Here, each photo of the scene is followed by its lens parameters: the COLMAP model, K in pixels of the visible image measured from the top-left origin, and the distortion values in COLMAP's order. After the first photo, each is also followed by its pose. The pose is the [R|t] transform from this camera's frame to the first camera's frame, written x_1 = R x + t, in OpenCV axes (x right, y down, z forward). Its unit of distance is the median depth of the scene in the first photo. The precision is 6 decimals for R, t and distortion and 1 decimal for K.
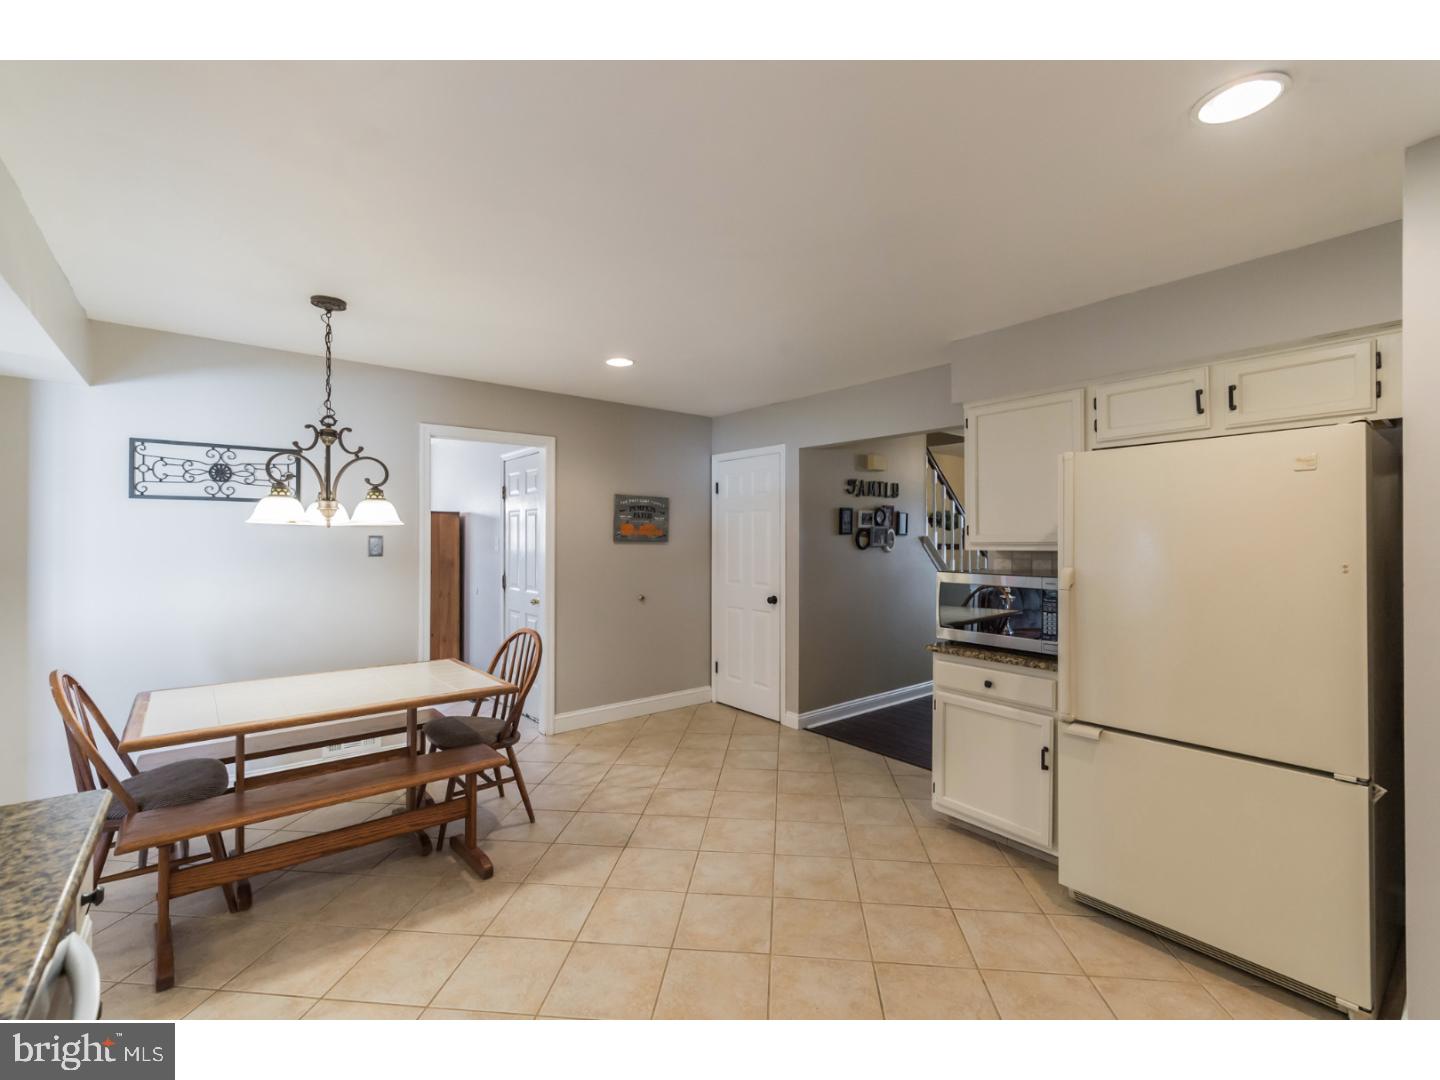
lens RADIAL K [[626.8, 0, 723.0], [0, 626.8, 543.4], [0, 0, 1]] dist [0.000986, 0.000362]
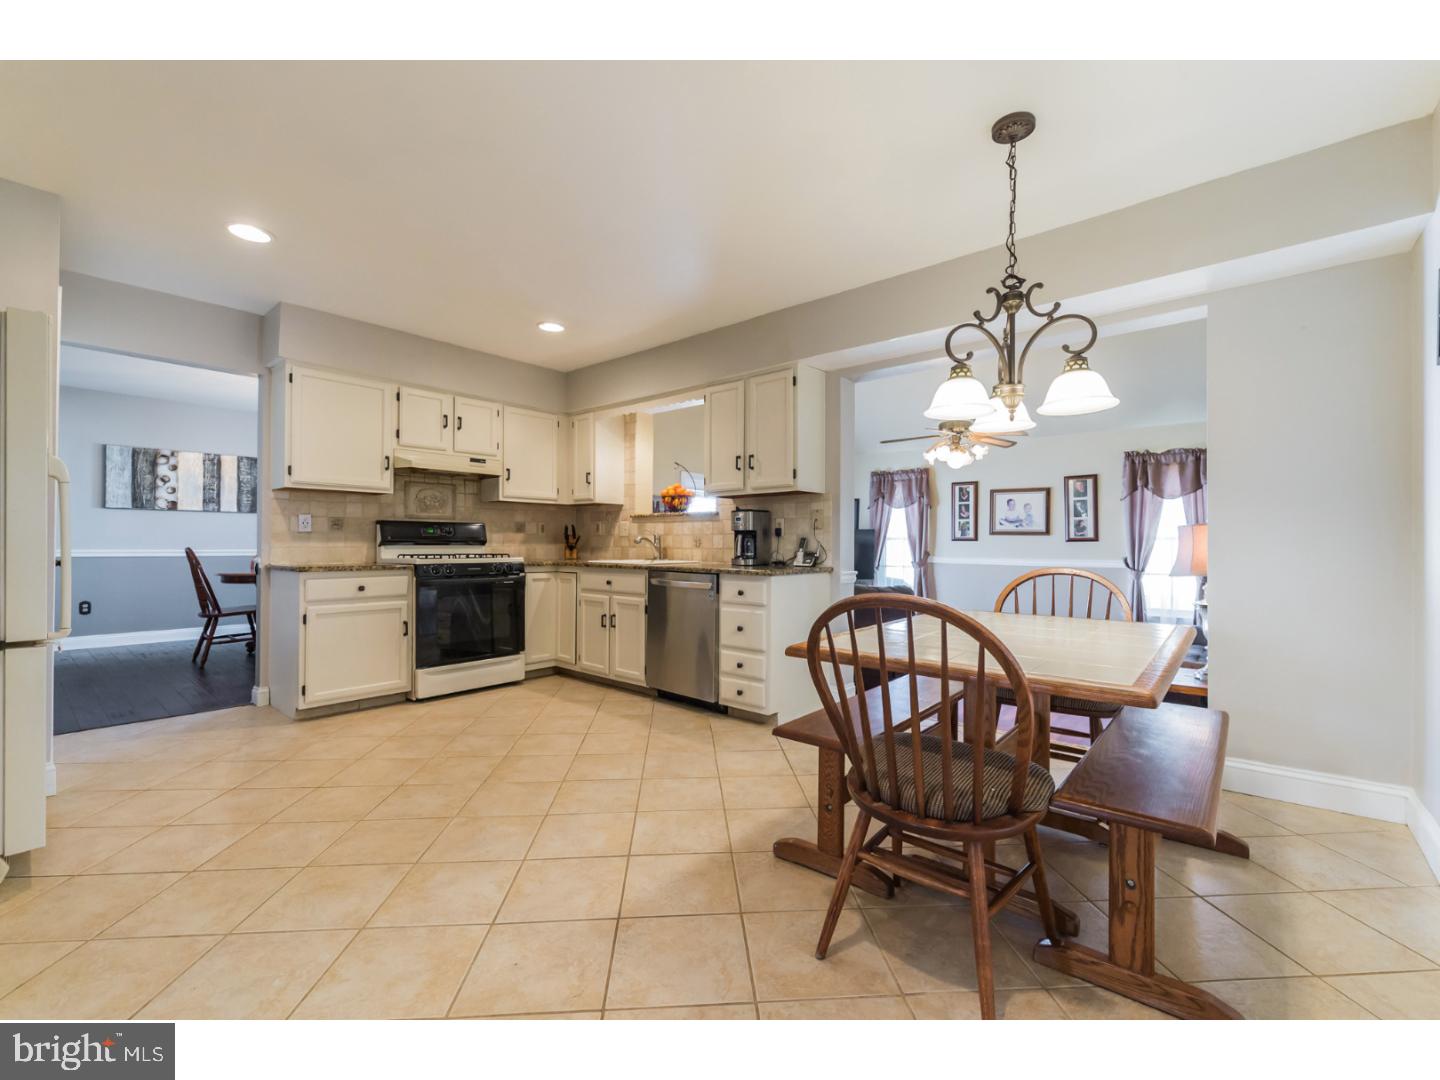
lens RADIAL K [[626.8, 0, 734.2], [0, 626.8, 537.5], [0, 0, 1]] dist [0.000986, 0.000362]
pose [[-0.982793, -0.008406, -0.184520, -0.132683], [-0.007368, 0.999953, -0.006307, 0.103039], [0.184565, -0.004839, -0.982808, 1.419758]]
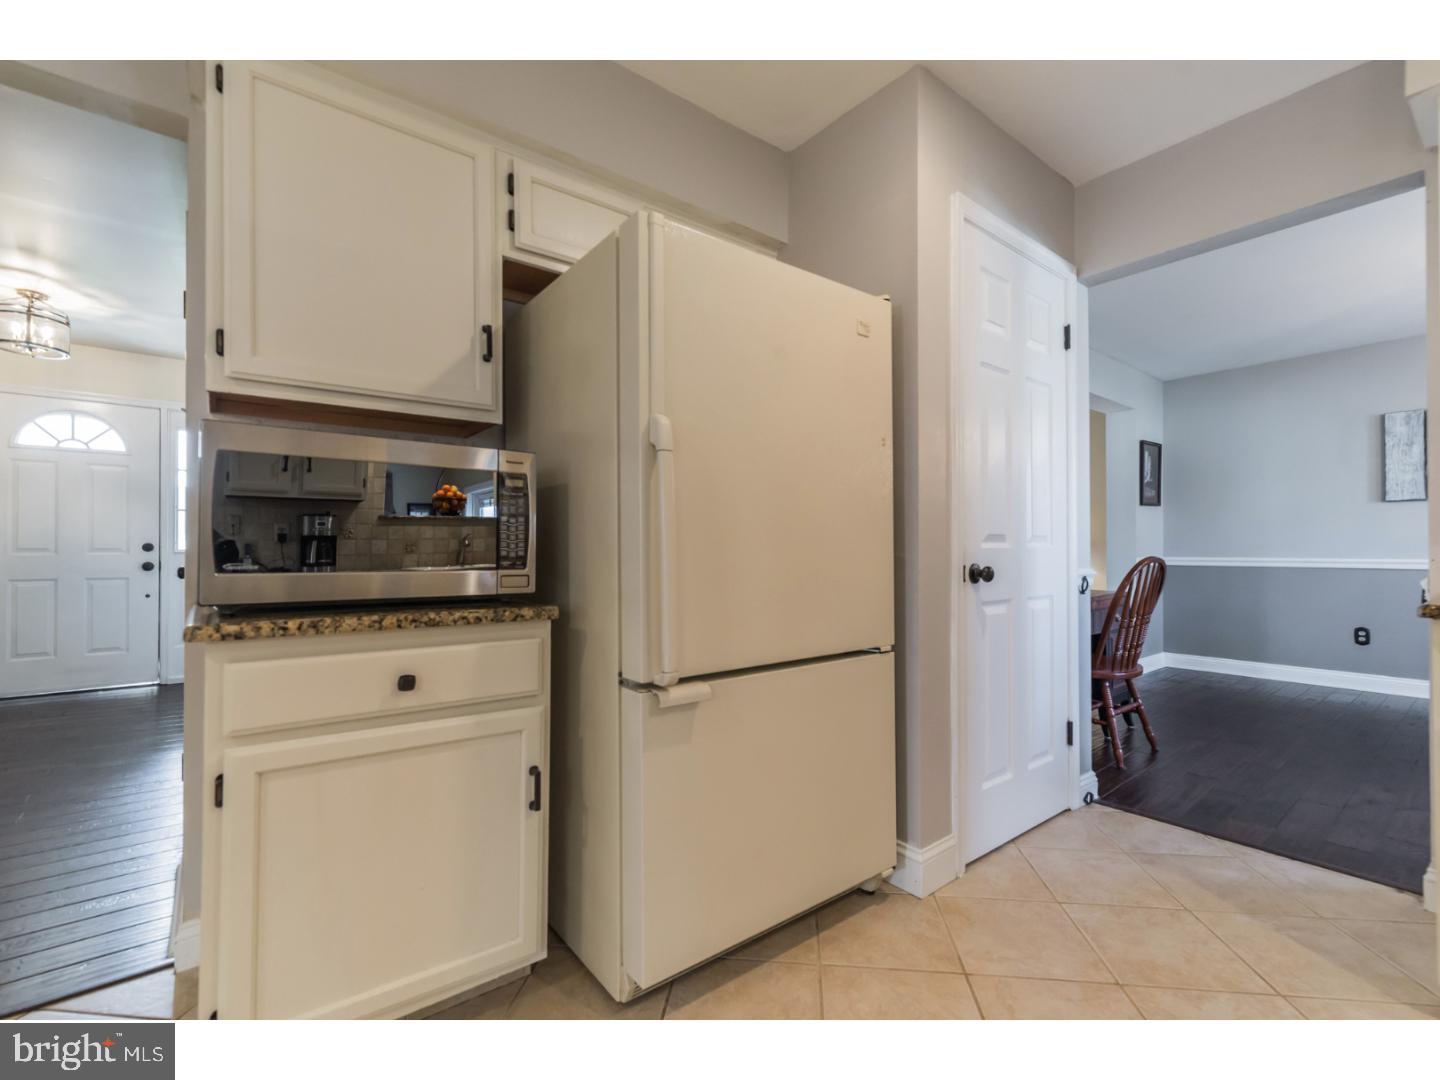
lens RADIAL K [[626.8, 0, 727.6], [0, 626.8, 540.9], [0, 0, 1]] dist [0.000986, 0.000362]
pose [[0.020371, -0.006749, 0.999770, -0.011783], [-0.002569, 0.999974, 0.006803, 0.095897], [-0.999789, -0.002707, 0.020353, 0.608372]]
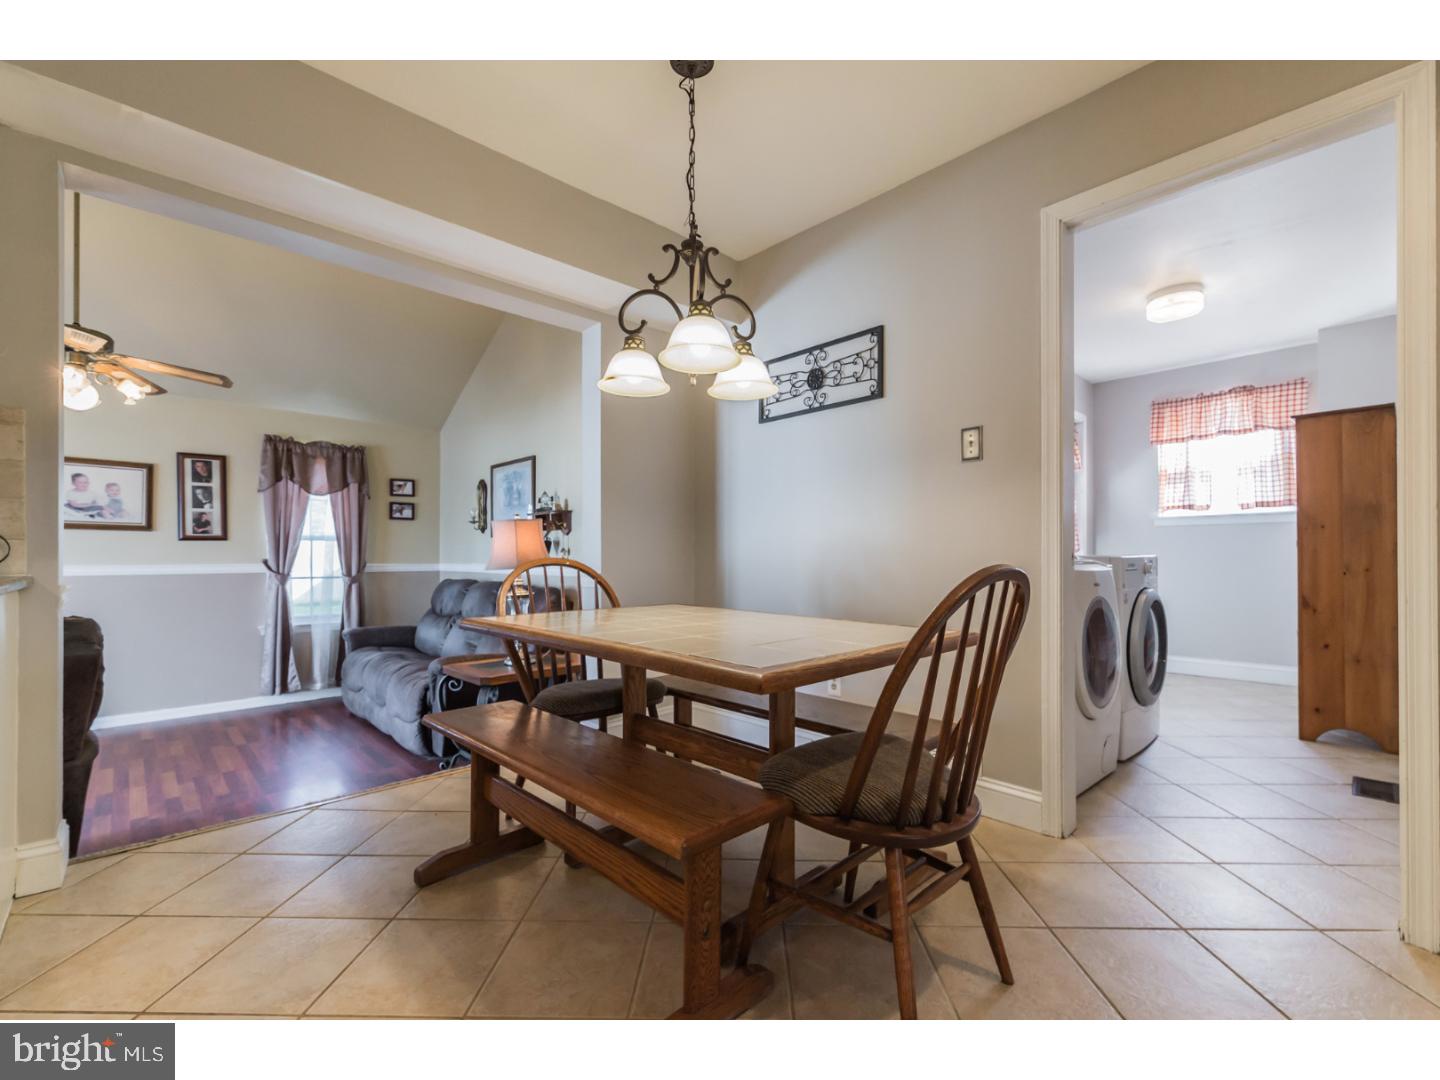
lens RADIAL K [[626.8, 0, 731.5], [0, 626.8, 553.9], [0, 0, 1]] dist [0.000986, 0.000362]
pose [[0.084412, -0.006476, -0.996410, 0.044485], [-0.003180, 0.999972, -0.006769, 0.134520], [0.996426, 0.003740, 0.084389, 0.819479]]
